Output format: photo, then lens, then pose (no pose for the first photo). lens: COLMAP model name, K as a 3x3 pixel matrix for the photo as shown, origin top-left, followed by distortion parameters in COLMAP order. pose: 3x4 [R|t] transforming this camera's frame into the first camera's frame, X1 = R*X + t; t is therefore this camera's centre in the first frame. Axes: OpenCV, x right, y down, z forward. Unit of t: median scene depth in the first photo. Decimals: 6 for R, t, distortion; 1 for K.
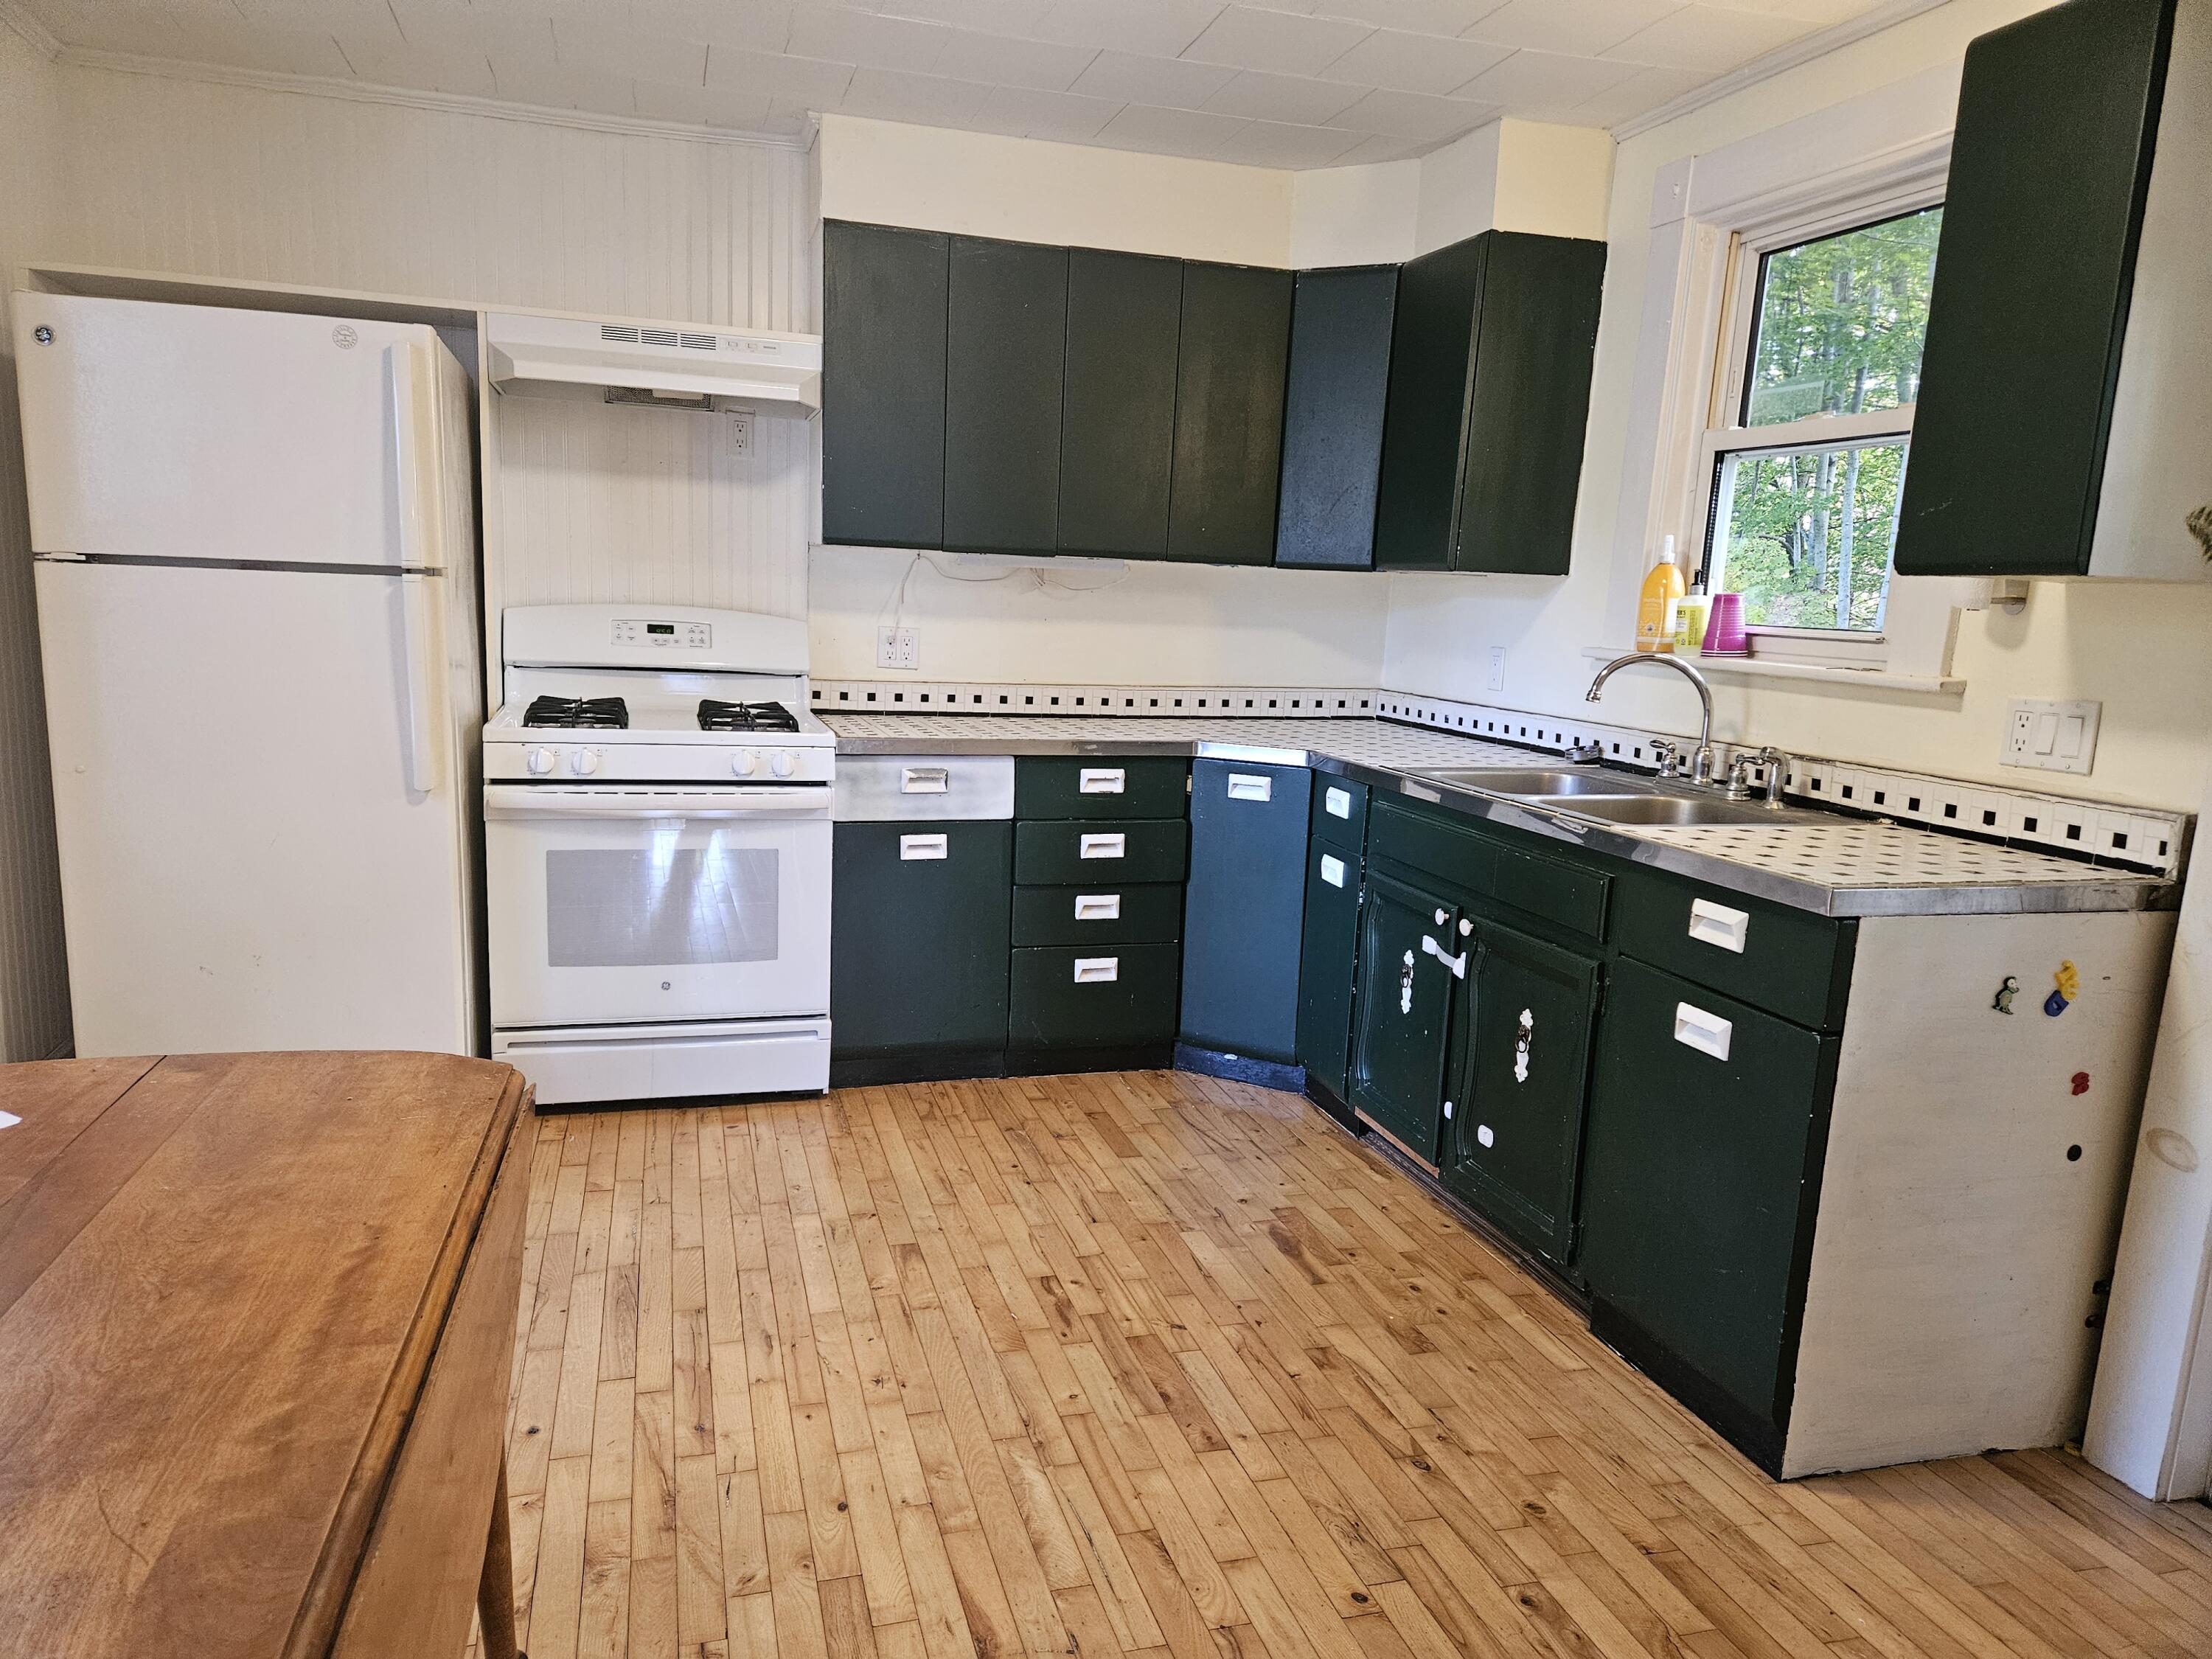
lens RADIAL K [[1485.4, 0, 1083.1], [0, 1485.4, 872.4], [0, 0, 1]] dist [0.070933, -0.035506]
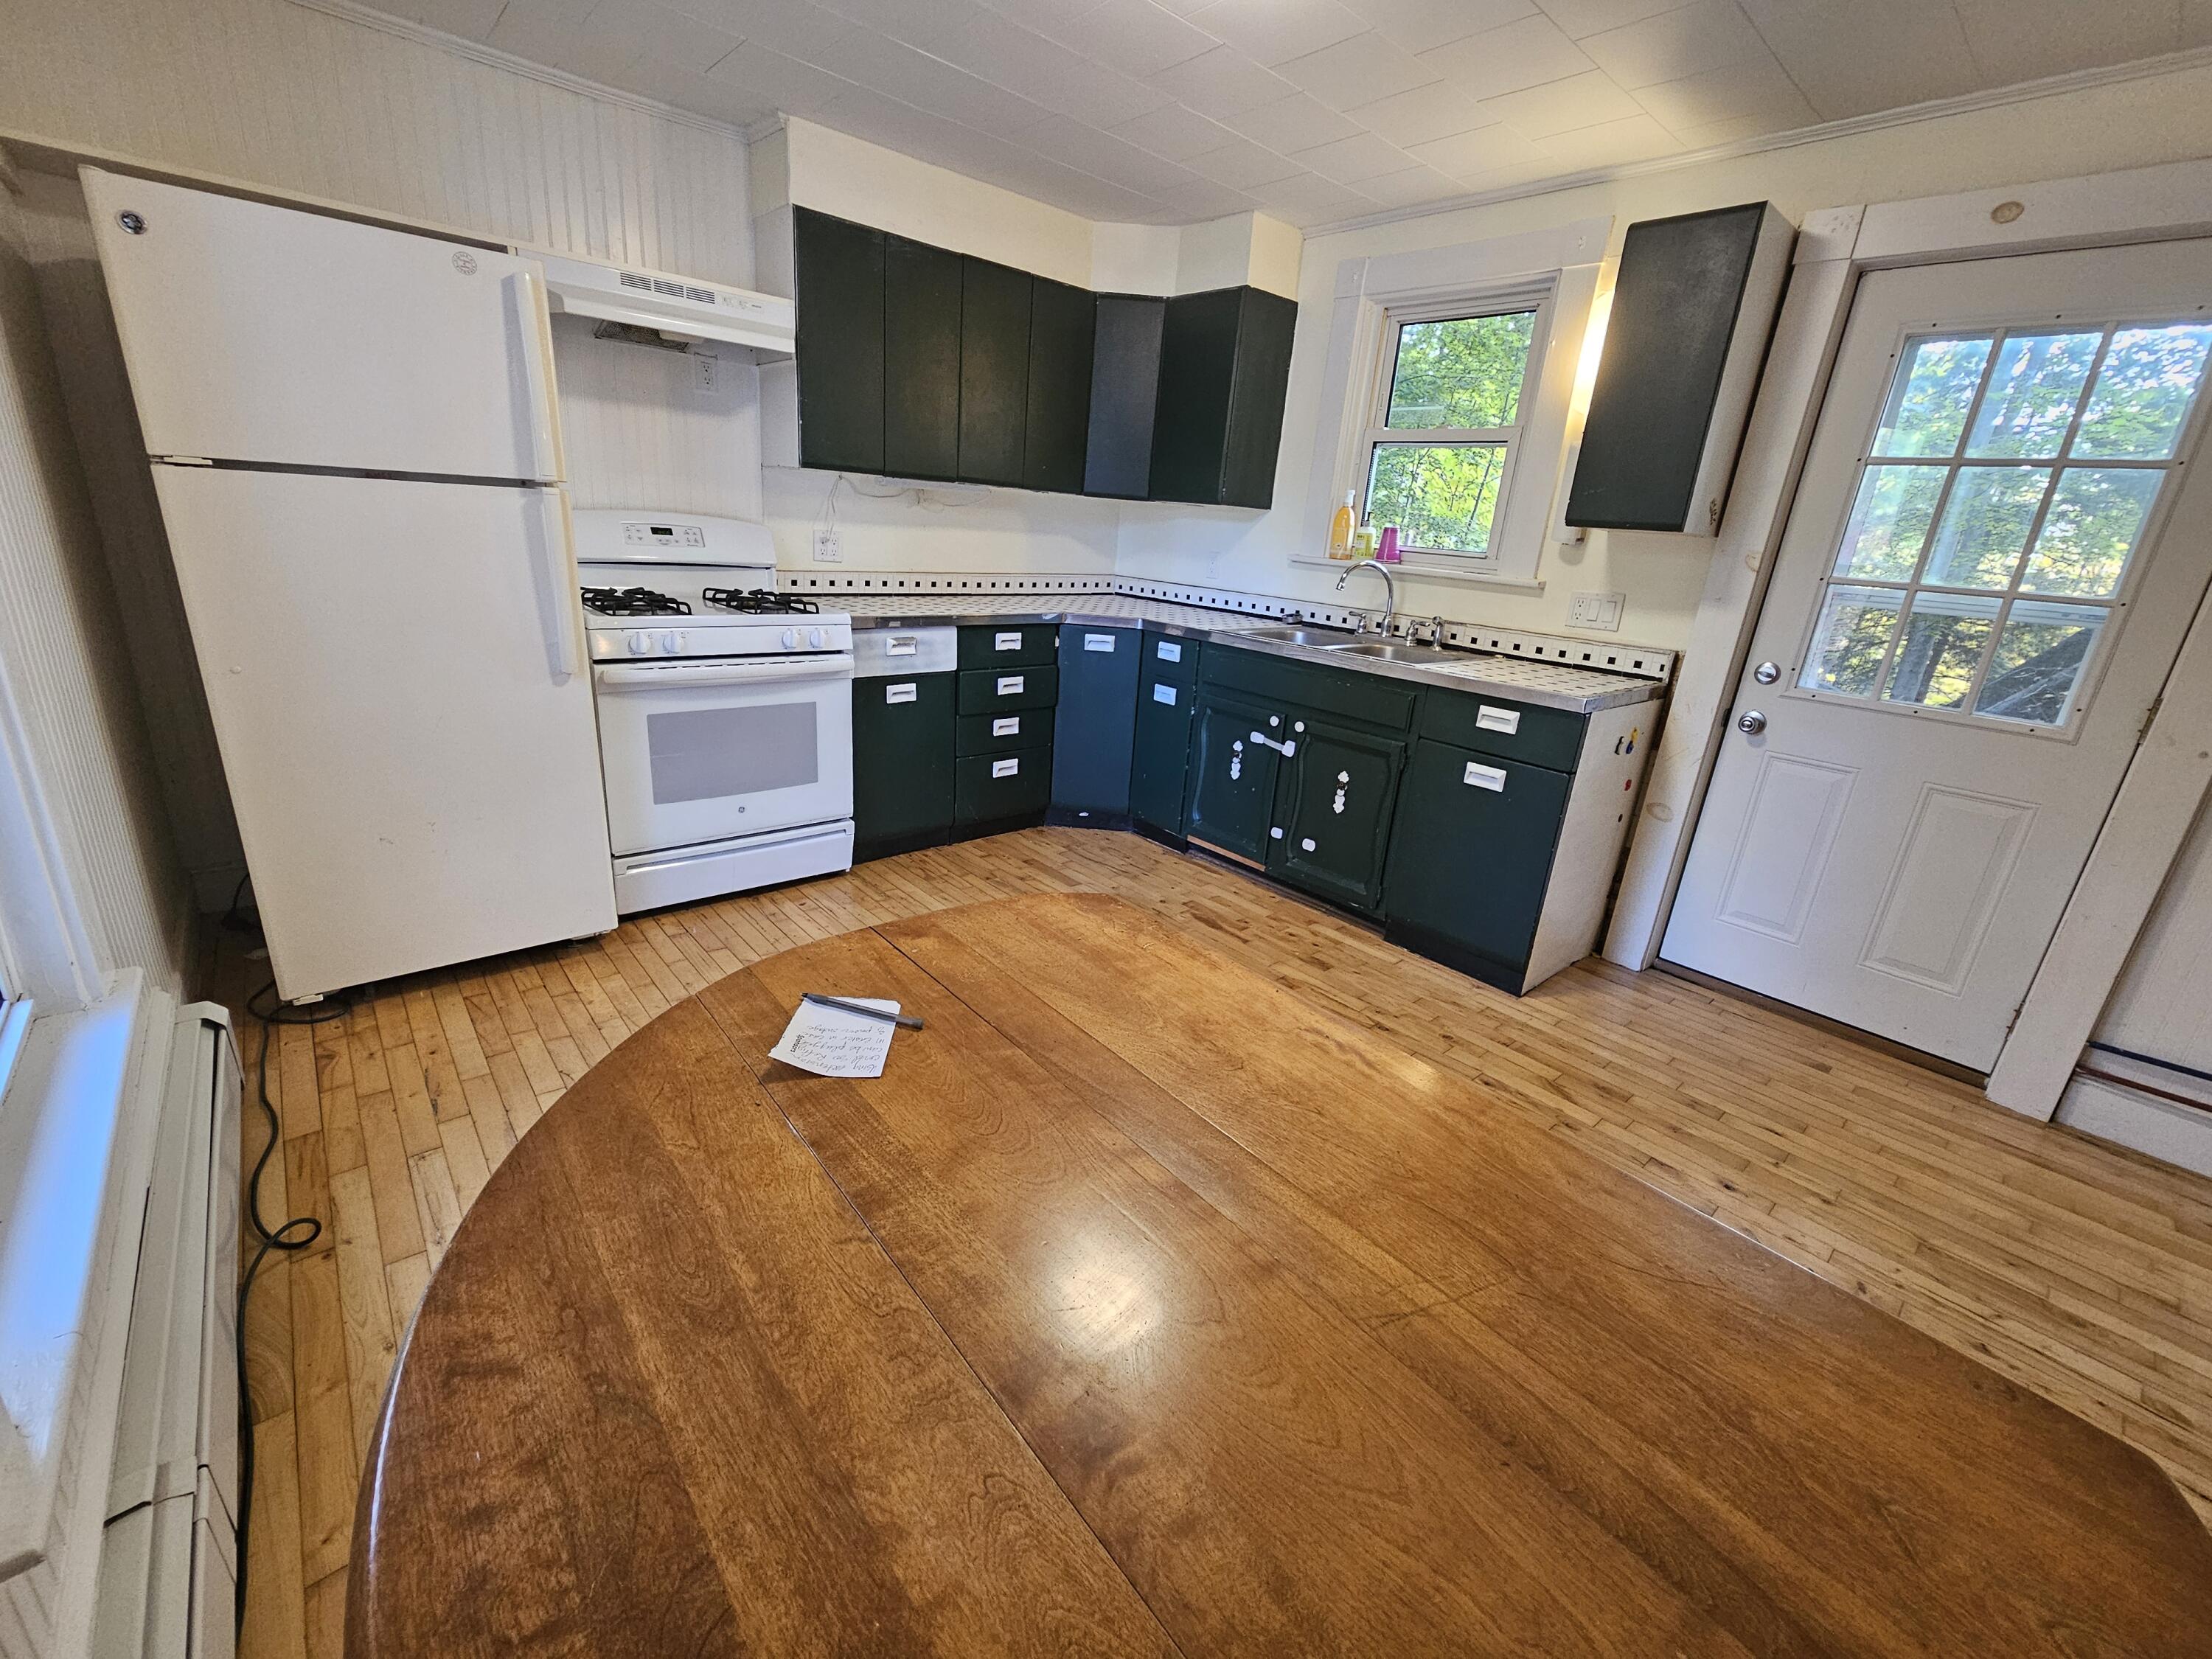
lens RADIAL K [[912.3, 0, 1107.4], [0, 912.3, 825.3], [0, 0, 1]] dist [-0.000010, 0.000491]
pose [[0.899886, -0.116517, 0.420273, -0.339280], [0.048073, 0.984280, 0.169949, -0.034735], [-0.433468, -0.132731, 0.891340, 0.128619]]
